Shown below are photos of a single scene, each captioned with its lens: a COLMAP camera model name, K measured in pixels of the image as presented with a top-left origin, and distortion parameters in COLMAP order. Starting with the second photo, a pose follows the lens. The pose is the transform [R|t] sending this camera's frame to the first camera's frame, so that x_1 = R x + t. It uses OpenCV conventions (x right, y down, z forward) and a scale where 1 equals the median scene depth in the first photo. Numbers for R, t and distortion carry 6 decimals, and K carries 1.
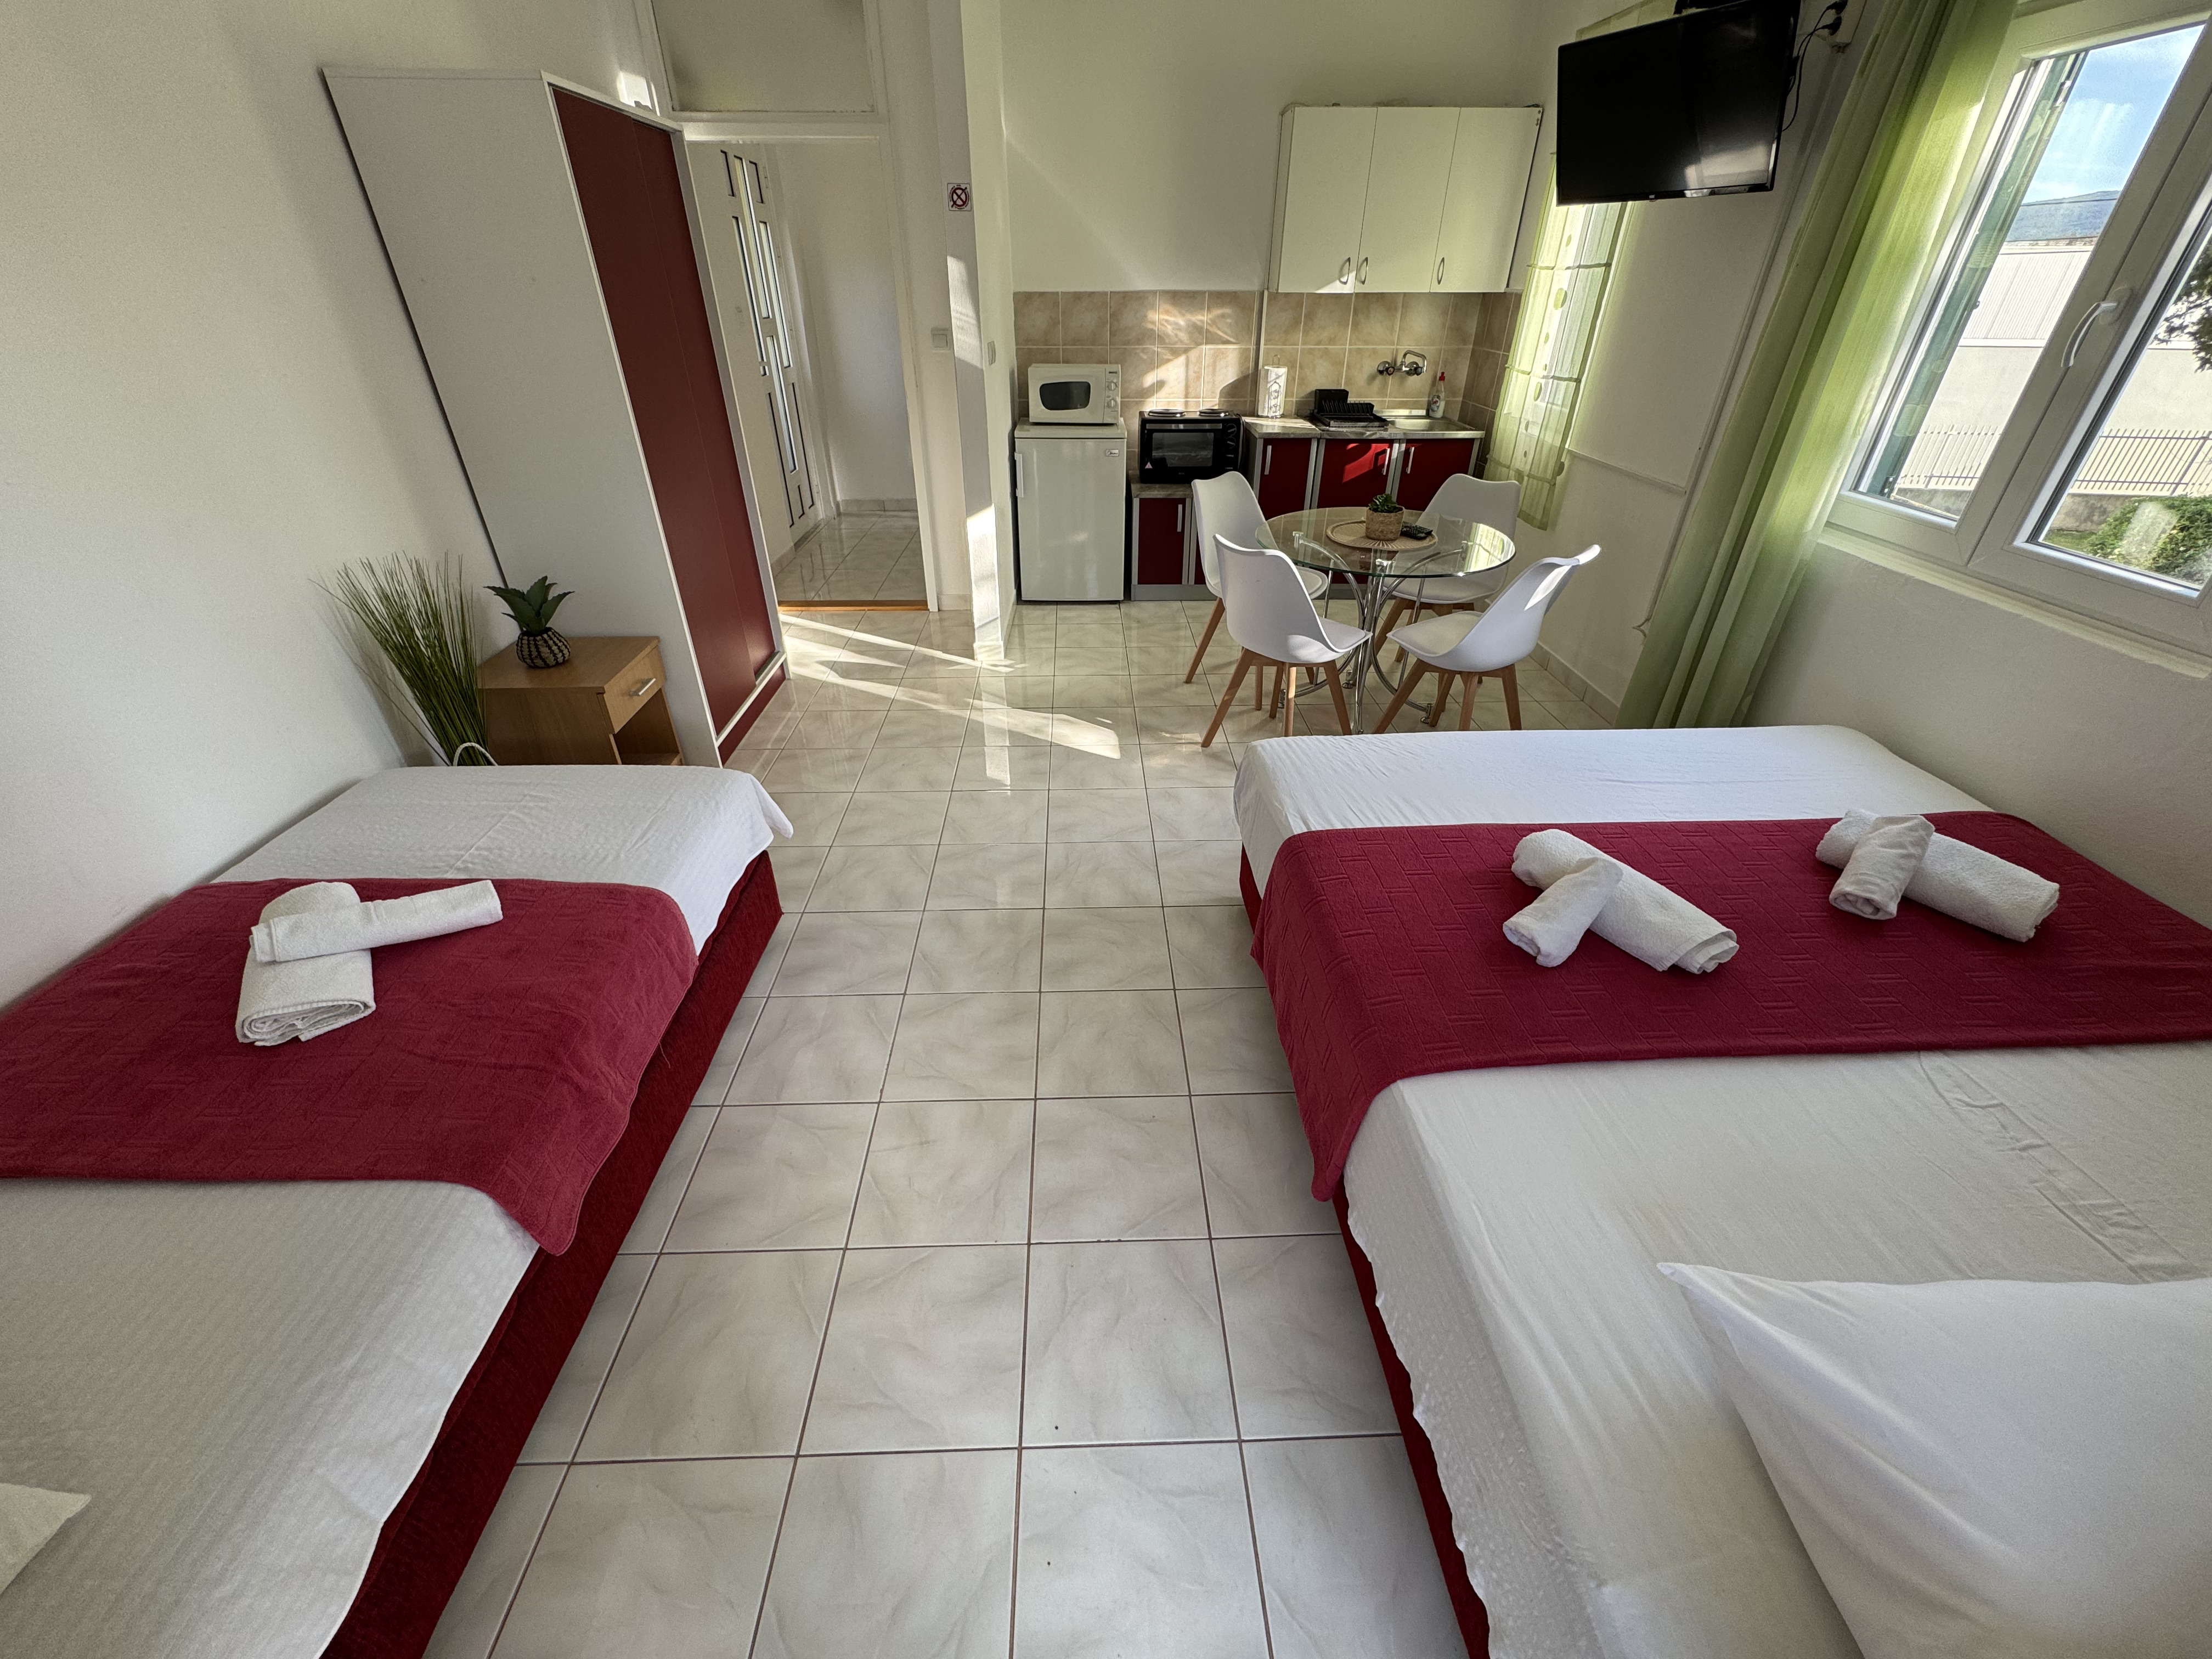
lens RADIAL K [[885.1, 0, 1111.4], [0, 885.1, 821.0], [0, 0, 1]] dist [0.001634, 0.000466]
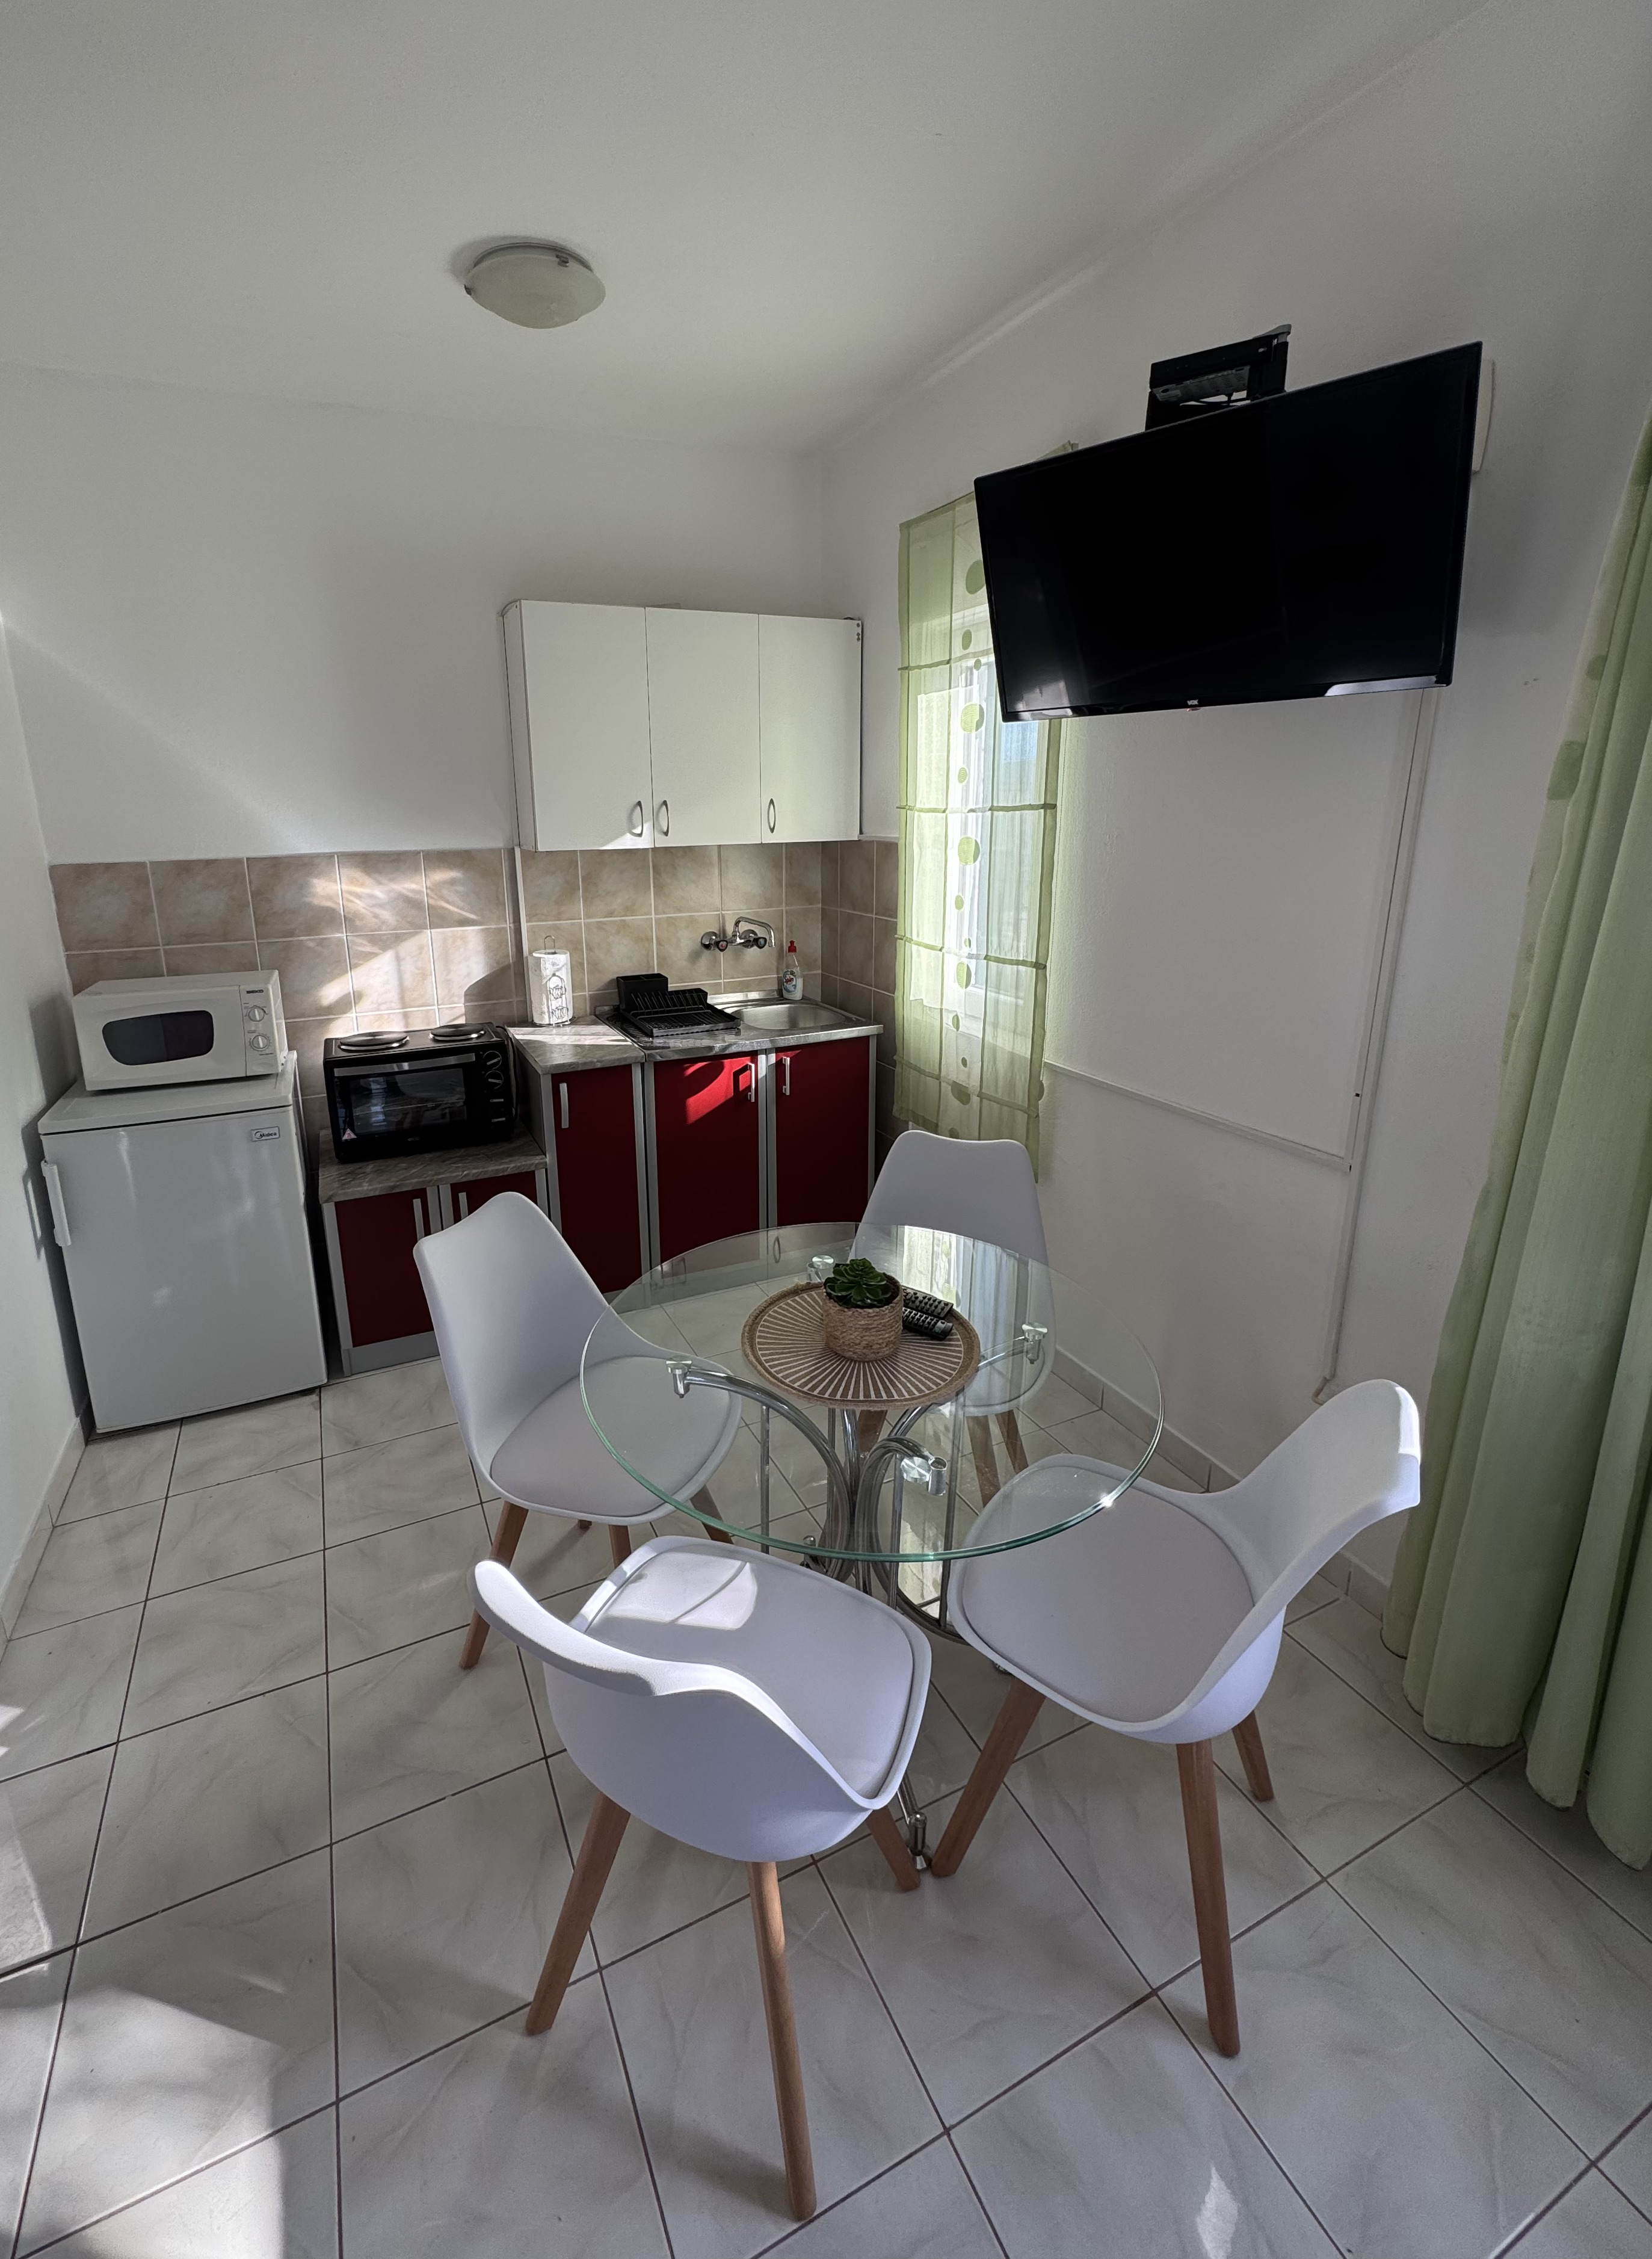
lens RADIAL K [[964.4, 0, 755.9], [0, 964.4, 1051.6], [0, 0, 1]] dist [-0.003251, 0.000347]
pose [[0.924830, -0.111034, 0.363814, 0.064623], [0.216044, 0.940534, -0.262148, -0.239784], [-0.313072, 0.321042, 0.893822, 0.370287]]
